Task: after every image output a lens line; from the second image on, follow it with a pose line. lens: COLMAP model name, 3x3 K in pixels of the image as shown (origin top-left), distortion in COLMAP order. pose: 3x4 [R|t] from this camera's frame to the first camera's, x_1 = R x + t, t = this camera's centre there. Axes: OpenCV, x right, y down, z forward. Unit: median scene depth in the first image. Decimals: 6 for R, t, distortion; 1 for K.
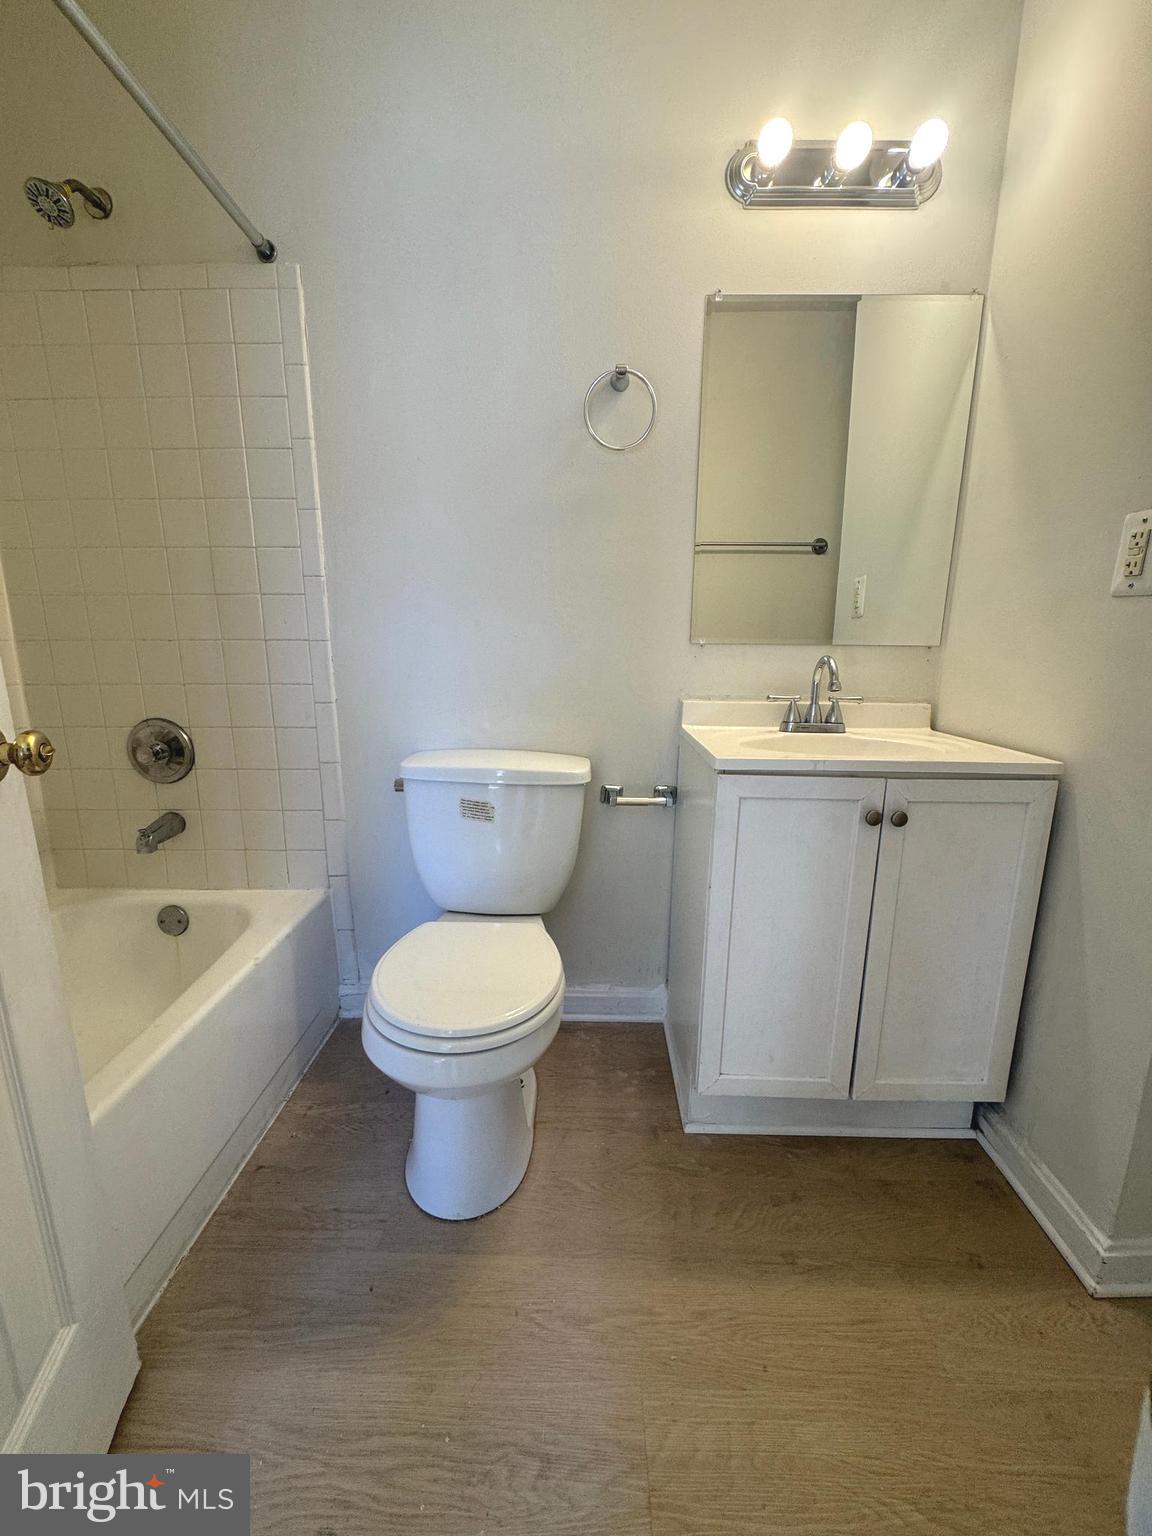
lens RADIAL K [[615.1, 0, 584.6], [0, 615.1, 771.0], [0, 0, 1]] dist [-0.004585, 0.000901]
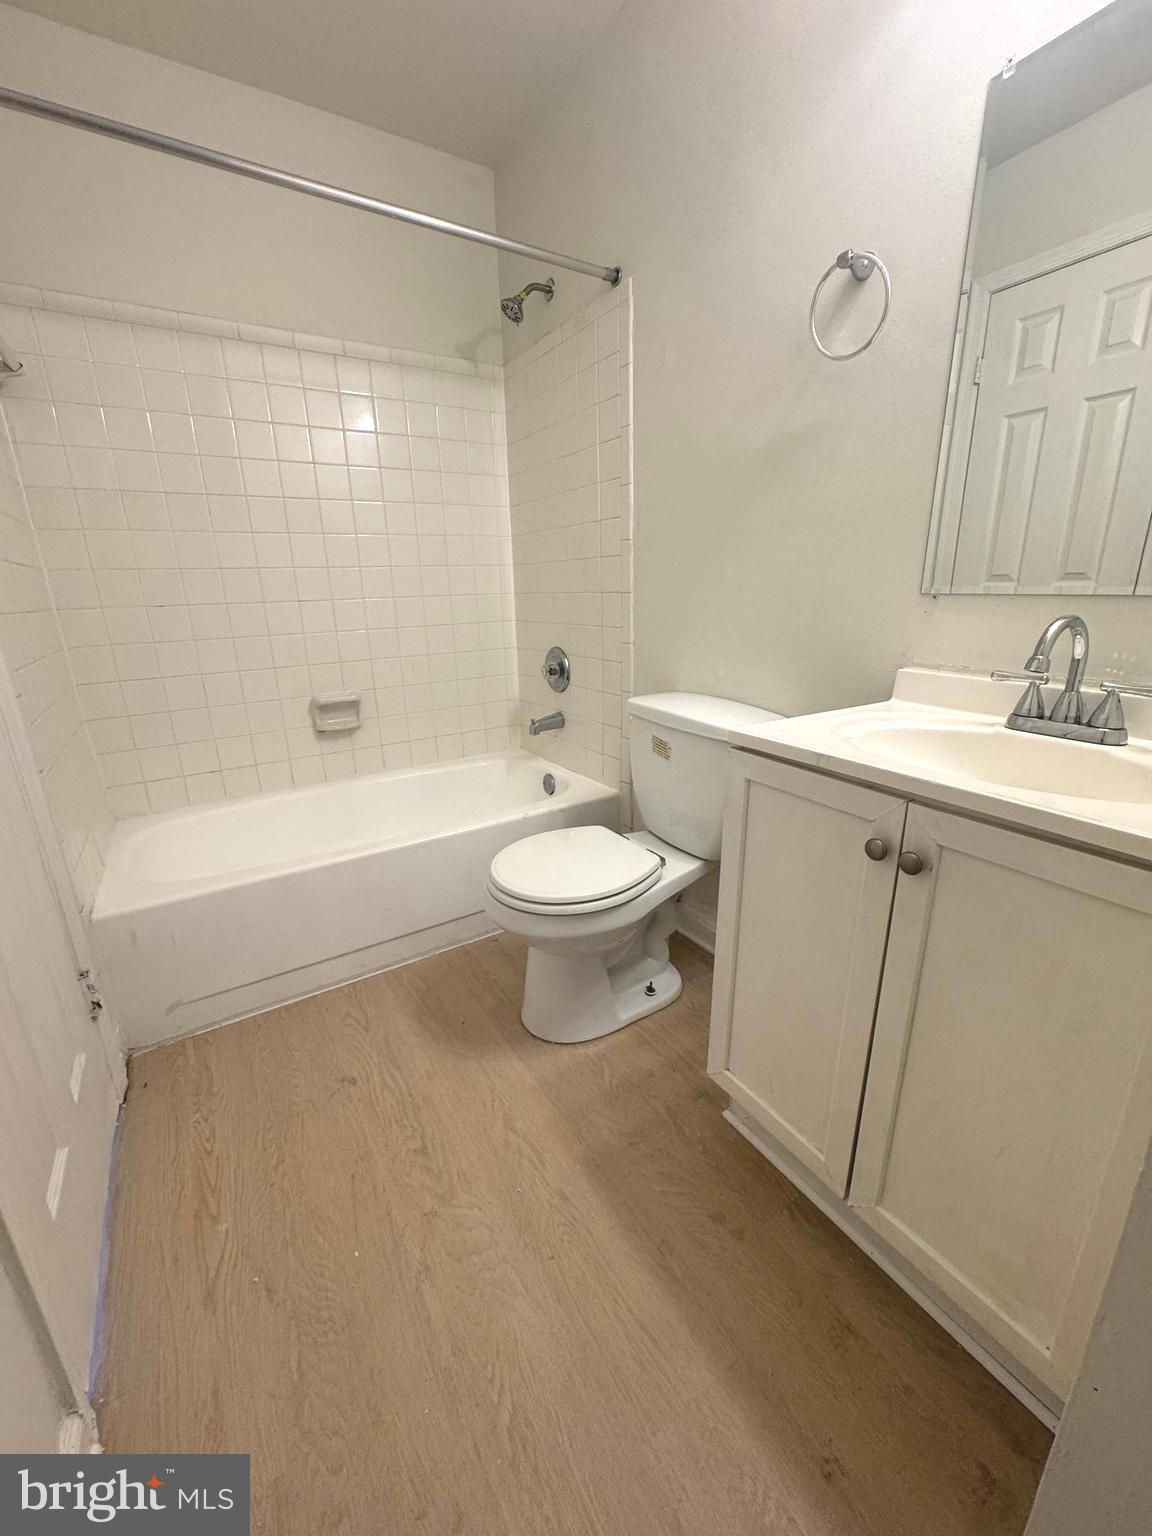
lens RADIAL K [[615.1, 0, 579.9], [0, 615.1, 775.0], [0, 0, 1]] dist [-0.004585, 0.000901]
pose [[0.542808, 0.230462, -0.807618, 0.784969], [-0.146636, 0.972850, 0.179057, -0.080163], [0.826957, 0.021233, 0.561865, 0.293517]]
